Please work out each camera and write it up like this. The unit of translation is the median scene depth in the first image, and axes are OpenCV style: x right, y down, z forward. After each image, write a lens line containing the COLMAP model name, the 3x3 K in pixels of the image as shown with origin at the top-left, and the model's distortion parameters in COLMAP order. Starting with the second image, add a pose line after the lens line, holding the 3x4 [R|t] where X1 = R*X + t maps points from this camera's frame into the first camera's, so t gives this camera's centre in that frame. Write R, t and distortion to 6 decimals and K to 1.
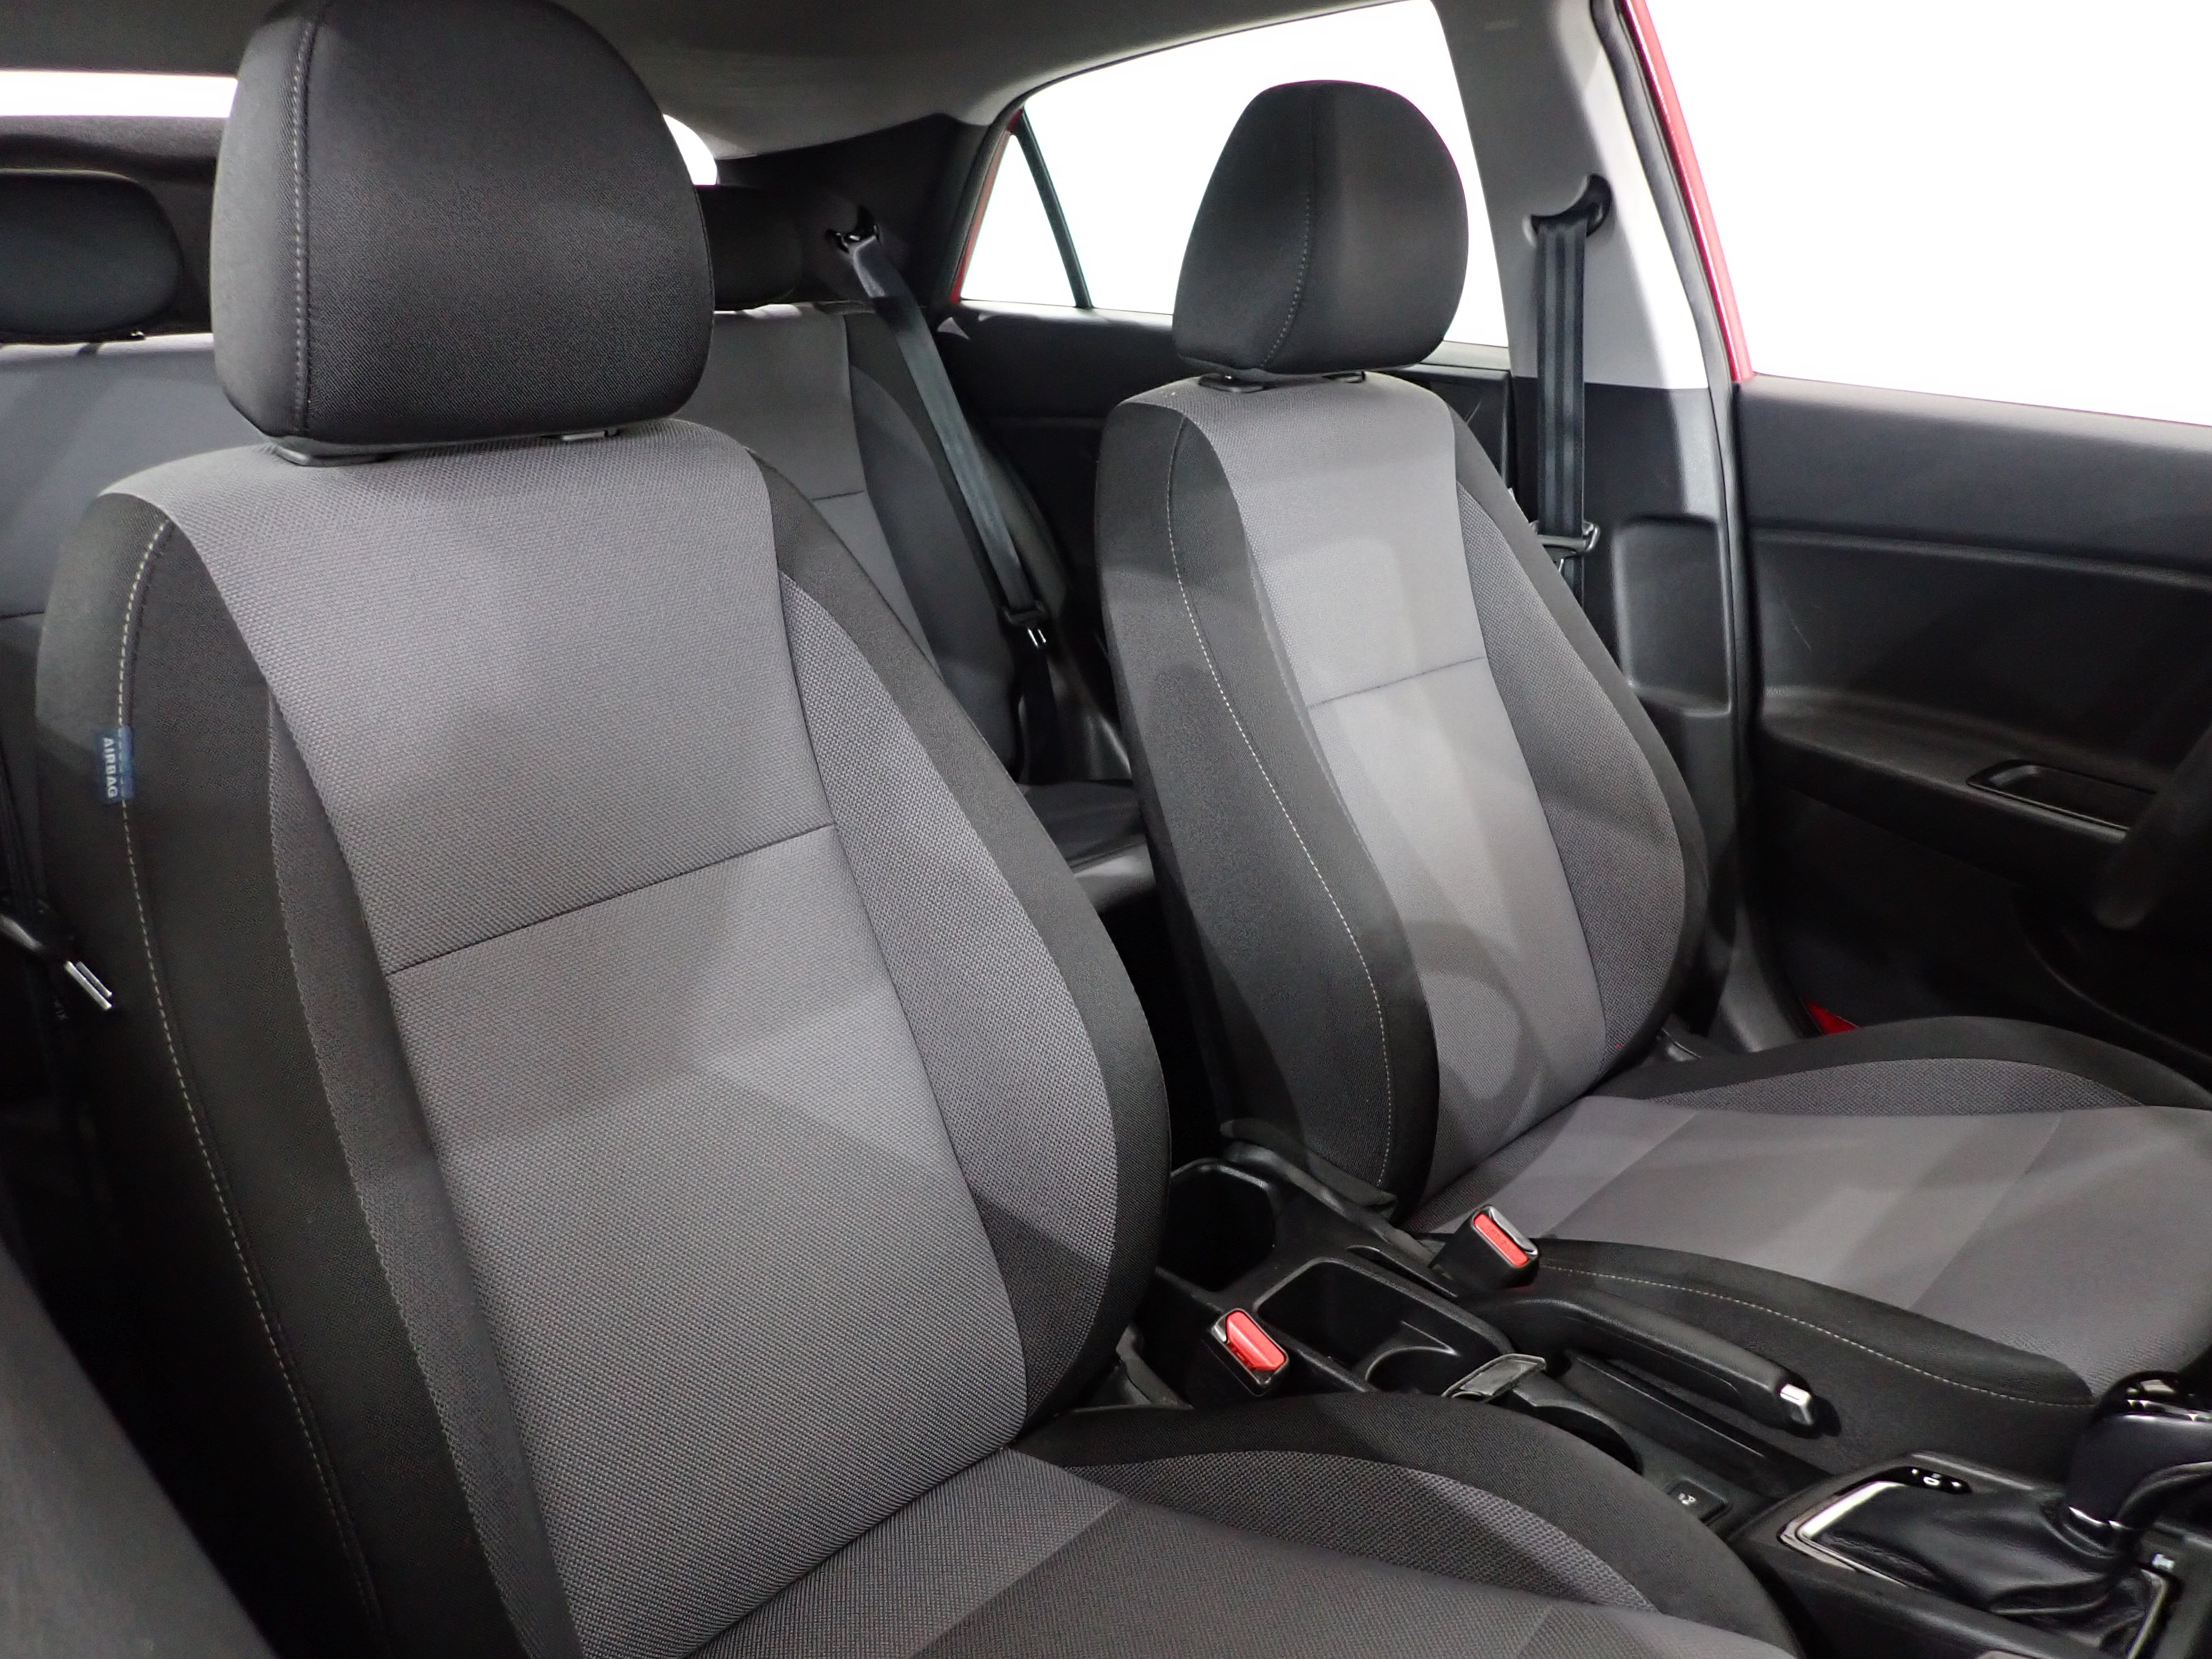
lens RADIAL K [[1618.8, 0, 1110.5], [0, 1618.8, 834.0], [0, 0, 1]] dist [0.006936, -0.009003]
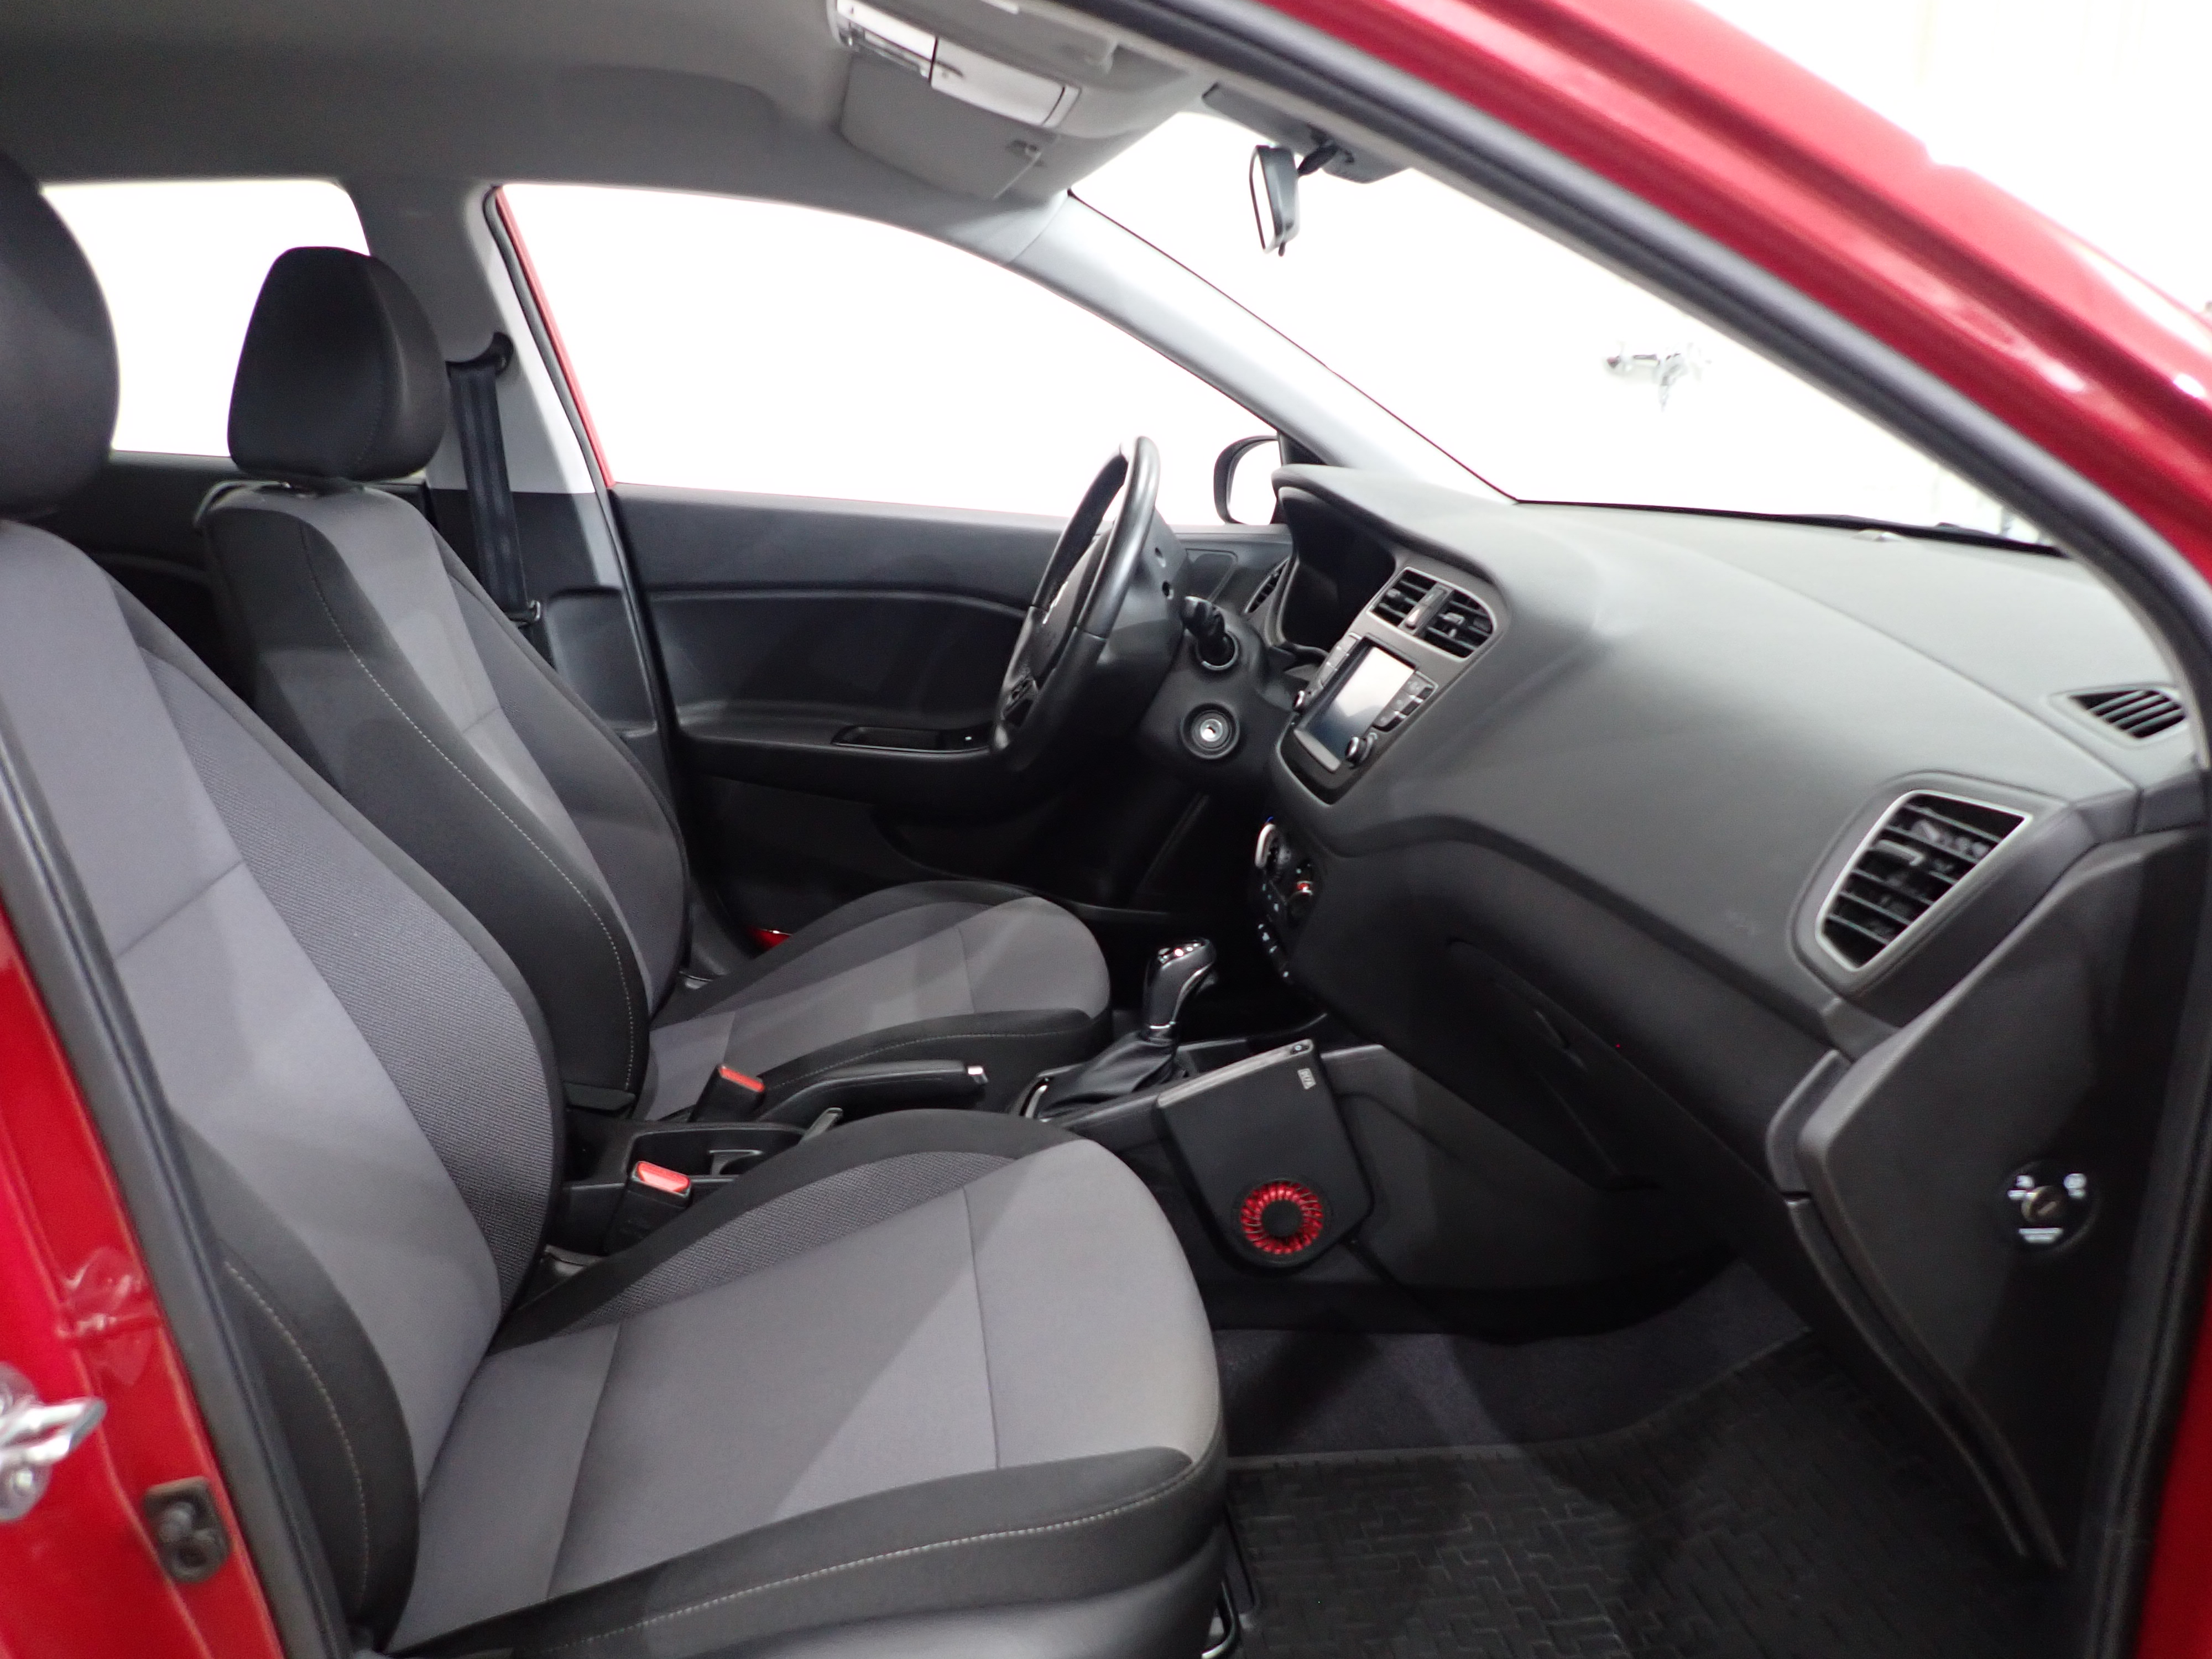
lens RADIAL K [[1618.8, 0, 1110.5], [0, 1618.8, 834.0], [0, 0, 1]] dist [0.006936, -0.009003]
pose [[0.606075, -0.183569, 0.773935, -0.466862], [0.250354, 0.967577, 0.033445, 0.060693], [-0.754981, 0.173487, 0.632381, -0.121639]]
